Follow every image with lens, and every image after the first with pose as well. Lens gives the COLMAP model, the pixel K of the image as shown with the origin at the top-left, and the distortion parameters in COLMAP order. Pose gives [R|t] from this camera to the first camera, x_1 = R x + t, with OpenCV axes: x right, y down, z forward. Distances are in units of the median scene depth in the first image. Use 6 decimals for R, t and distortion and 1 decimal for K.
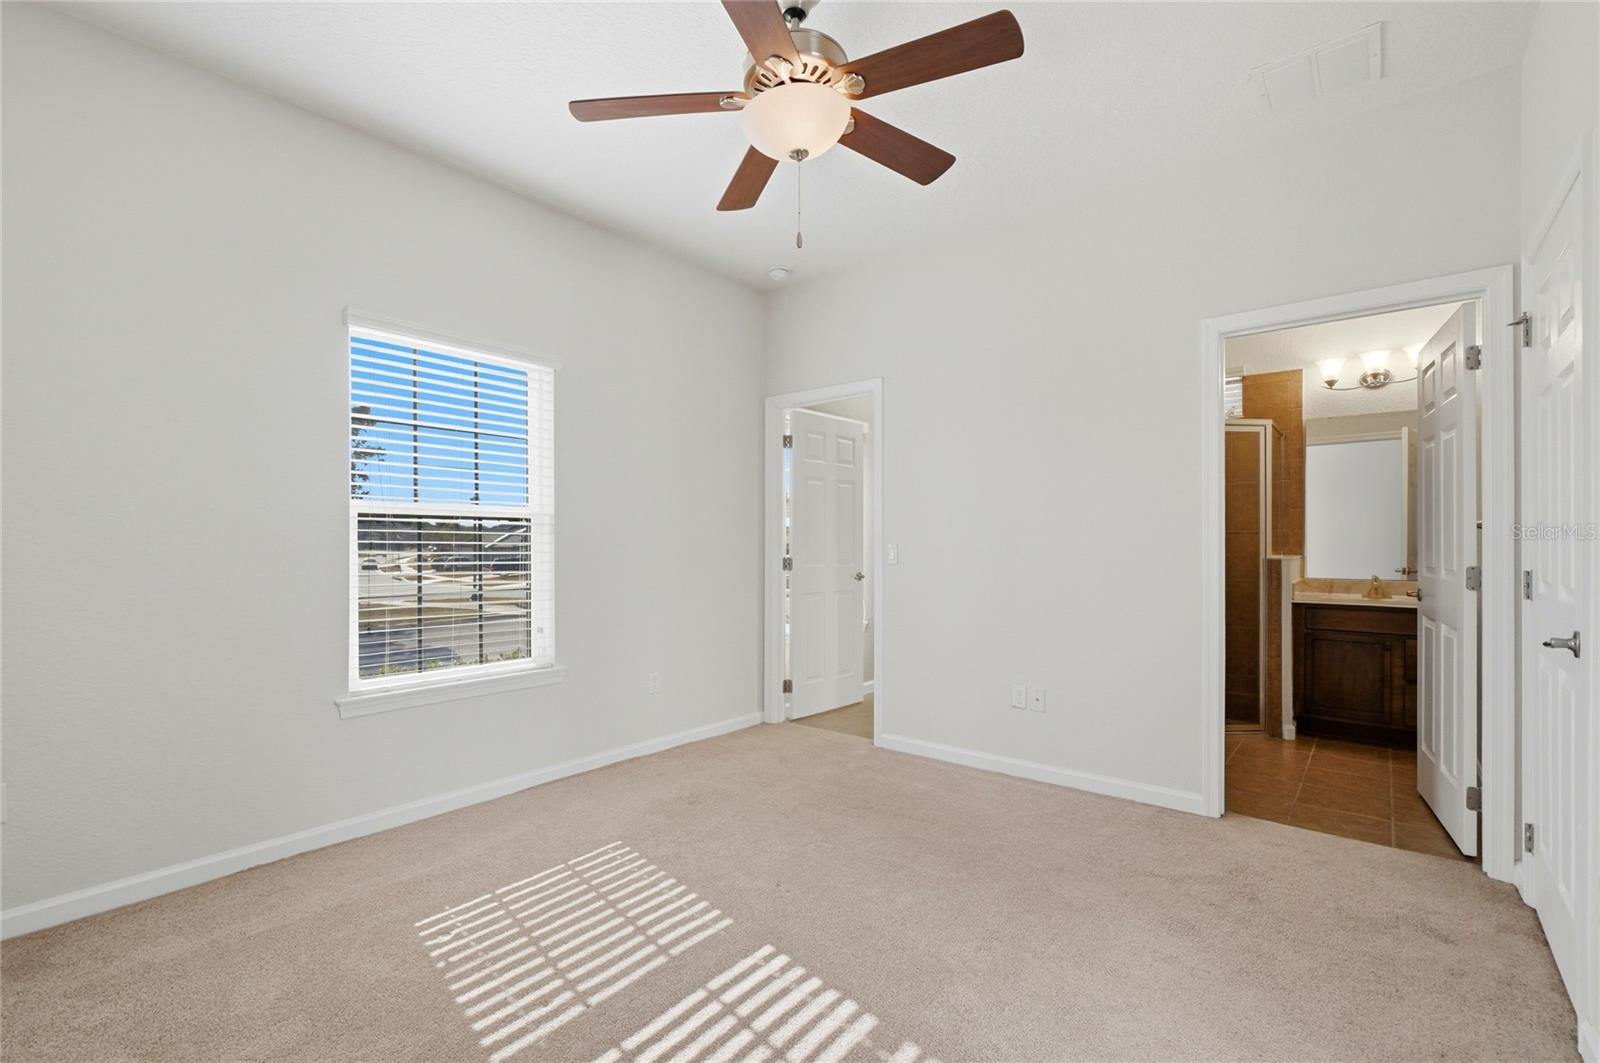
lens RADIAL K [[711.9, 0, 798.2], [0, 711.9, 539.8], [0, 0, 1]] dist [-0.006777, 0.003093]
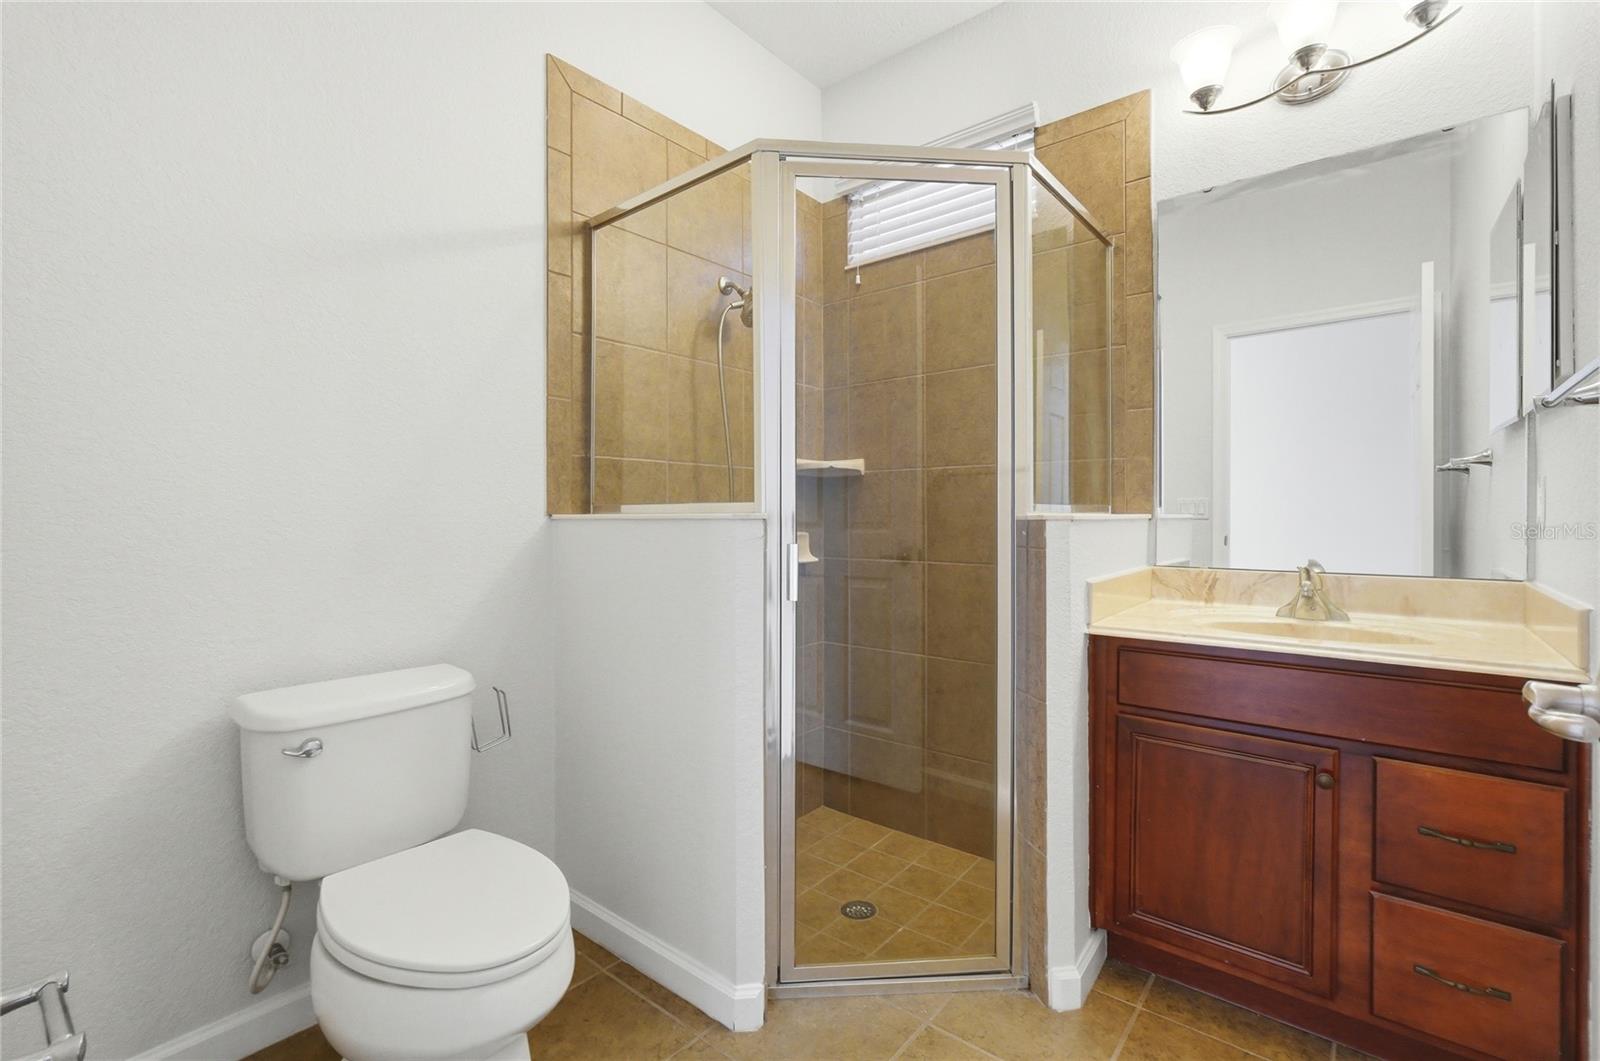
lens RADIAL K [[711.9, 0, 796.8], [0, 711.9, 522.4], [0, 0, 1]] dist [-0.006777, 0.003093]
pose [[0.999990, -0.004292, -0.001014, 0.544983], [0.004296, 0.999982, 0.004278, 0.026612], [0.000995, -0.004283, 0.999990, 0.622116]]
